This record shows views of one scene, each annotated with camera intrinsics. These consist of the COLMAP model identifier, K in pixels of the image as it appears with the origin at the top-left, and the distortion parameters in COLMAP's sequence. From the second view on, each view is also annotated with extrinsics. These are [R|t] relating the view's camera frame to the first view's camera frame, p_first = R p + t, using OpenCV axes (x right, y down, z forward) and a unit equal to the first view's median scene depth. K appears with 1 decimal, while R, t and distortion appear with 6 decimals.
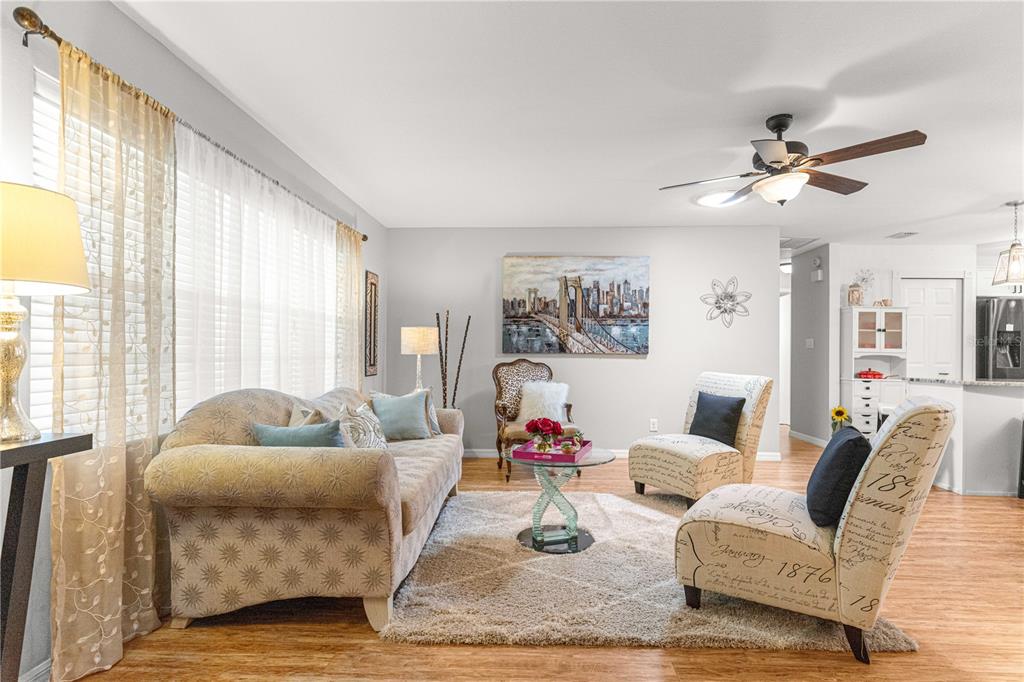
lens RADIAL K [[528.1, 0, 508.4], [0, 528.1, 344.9], [0, 0, 1]] dist [0.005797, 0.000743]
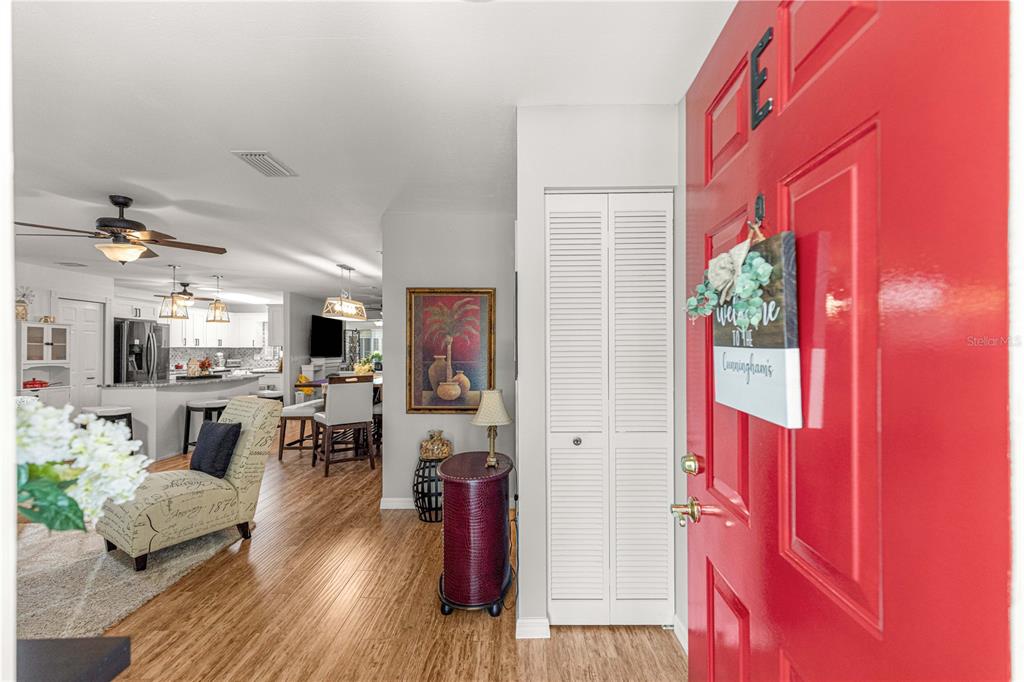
lens RADIAL K [[458.9, 0, 519.9], [0, 458.9, 340.4], [0, 0, 1]] dist [0.002825, -0.000434]
pose [[-0.024900, 0.009950, 0.999640, -0.331630], [-0.008481, 0.999912, -0.010164, -0.036809], [-0.999654, -0.008731, -0.024814, 0.019118]]
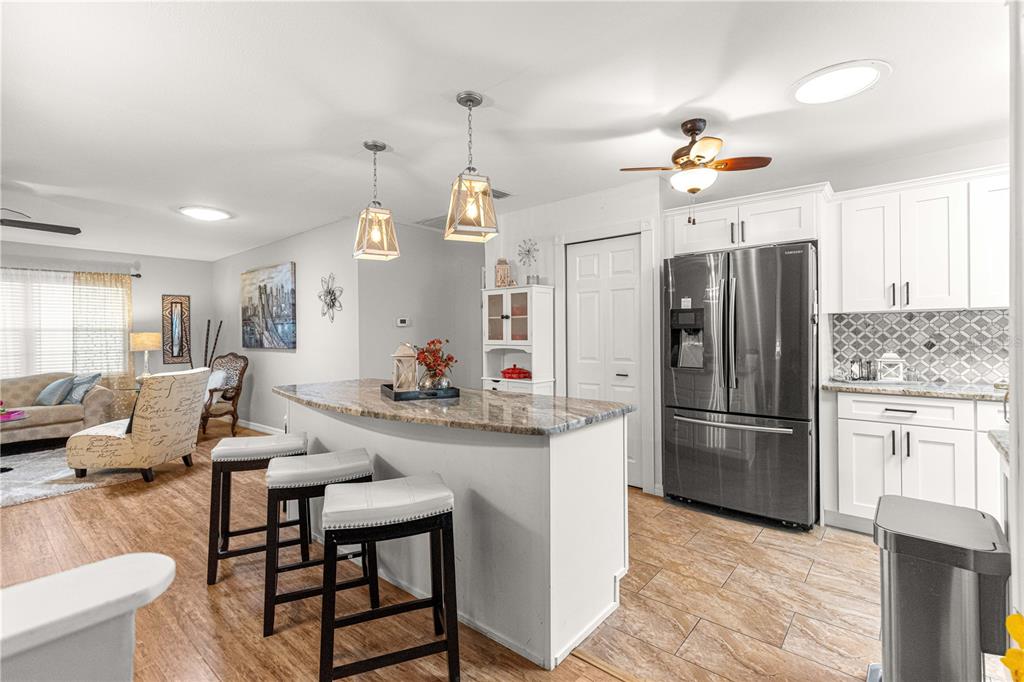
lens RADIAL K [[467.8, 0, 514.0], [0, 467.8, 334.4], [0, 0, 1]] dist [0.010304, 0.000017]
pose [[0.790036, -0.017918, -0.612798, 1.240980], [0.027498, 0.999602, 0.006224, -0.006547], [0.612443, -0.021768, 0.790215, 0.495732]]
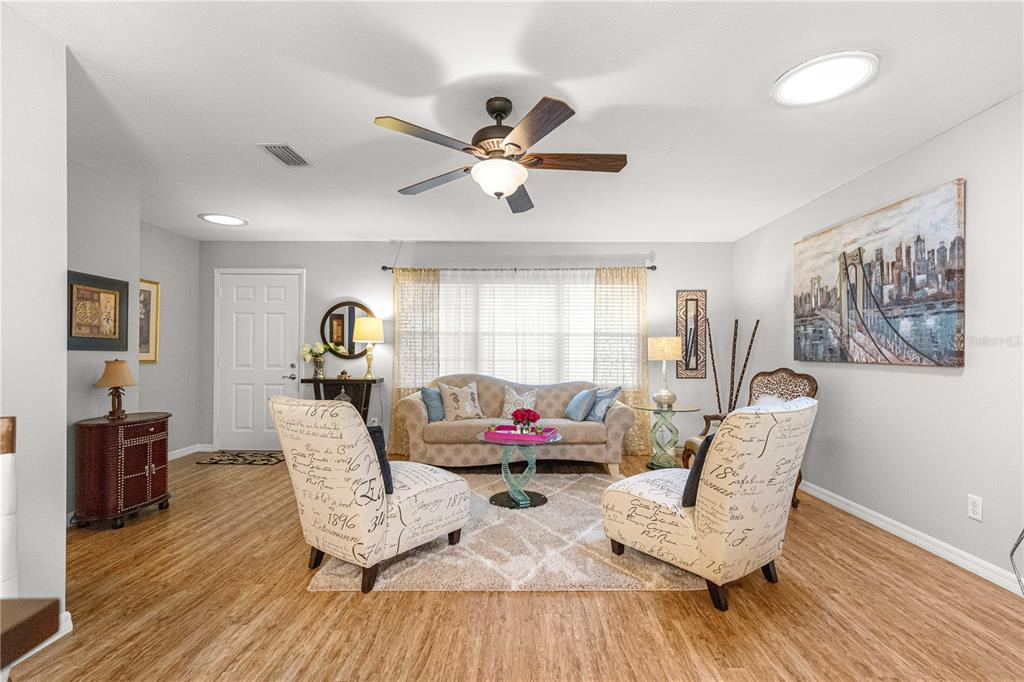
lens RADIAL K [[464.7, 0, 514.0], [0, 464.7, 345.1], [0, 0, 1]] dist [0.002243, 0.000013]
pose [[0.025425, -0.019920, -0.999478, 0.709147], [0.008112, 0.999773, -0.019719, 0.001622], [0.999644, -0.007607, 0.025580, 0.545722]]
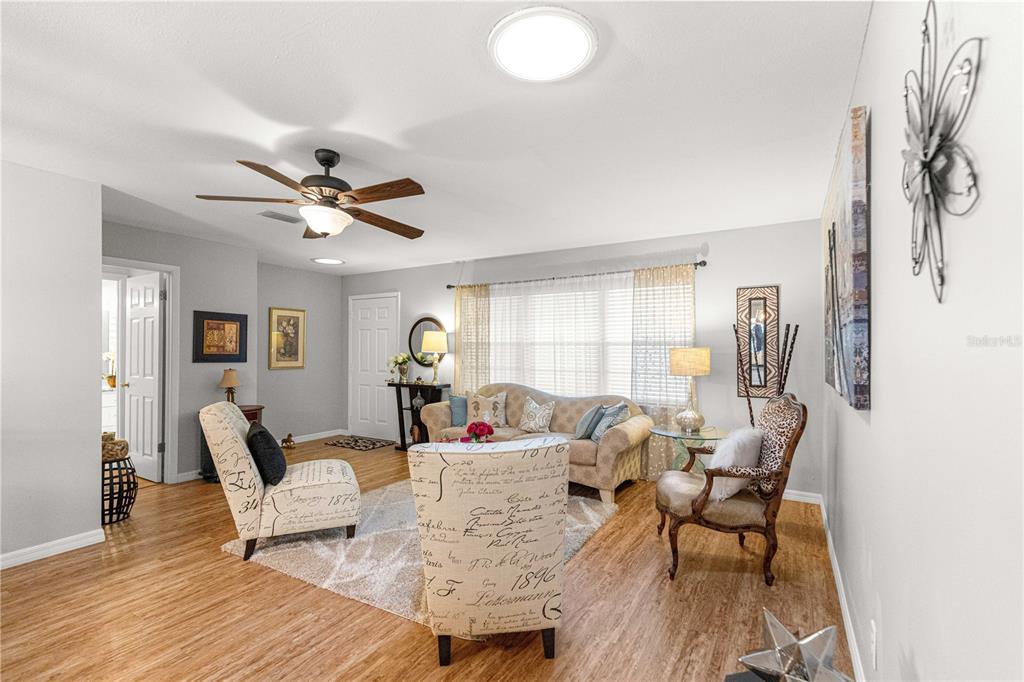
lens RADIAL K [[458.9, 0, 519.9], [0, 458.9, 340.4], [0, 0, 1]] dist [0.002825, -0.000434]
pose [[-0.469100, -0.025314, -0.882782, 0.608346], [0.007248, 0.999445, -0.032511, -0.017593], [0.883115, -0.021650, -0.468656, 0.946959]]
